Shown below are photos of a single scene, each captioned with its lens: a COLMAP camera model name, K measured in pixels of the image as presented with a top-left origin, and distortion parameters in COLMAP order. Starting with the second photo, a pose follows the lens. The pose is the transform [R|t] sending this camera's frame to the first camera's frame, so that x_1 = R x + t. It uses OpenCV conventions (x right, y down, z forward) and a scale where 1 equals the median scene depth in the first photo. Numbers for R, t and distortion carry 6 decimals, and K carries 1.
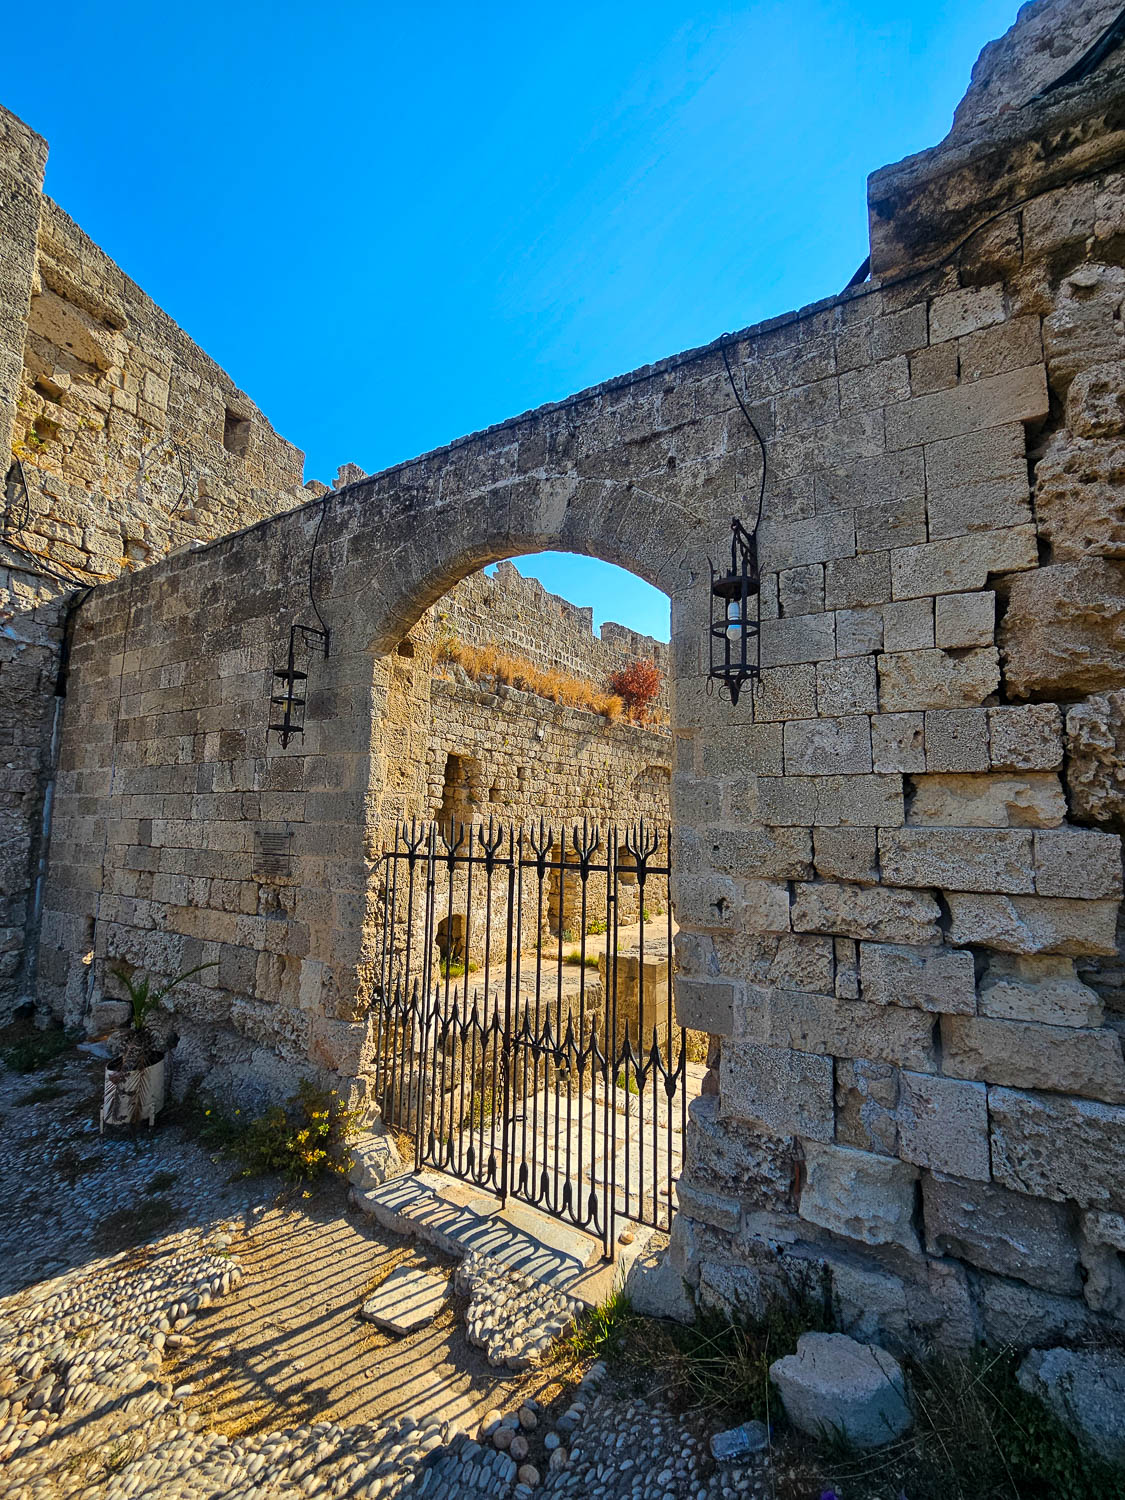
lens RADIAL K [[606.0, 0, 568.5], [0, 606.0, 753.5], [0, 0, 1]] dist [0.001529, 0.000248]
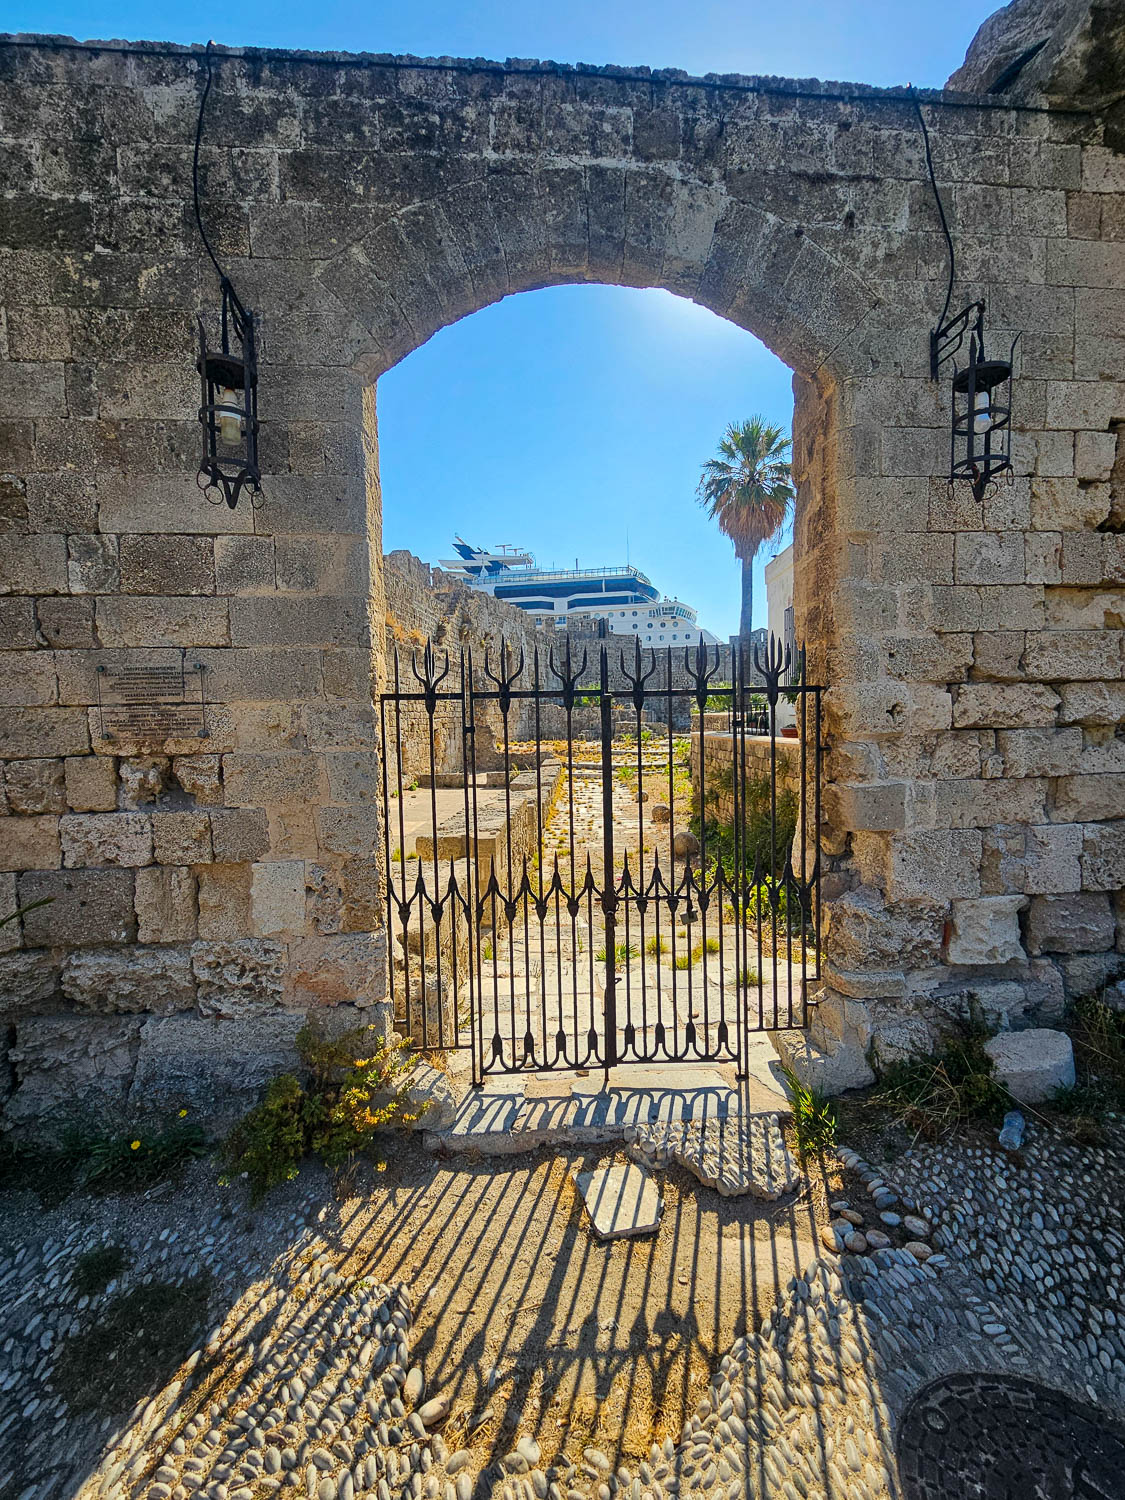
lens RADIAL K [[606.0, 0, 568.5], [0, 606.0, 753.5], [0, 0, 1]] dist [0.001529, 0.000248]
pose [[0.818972, -0.057920, 0.570902, -0.736326], [-0.028816, 0.989487, 0.141724, 0.177624], [-0.573109, -0.132519, 0.808693, 0.438726]]
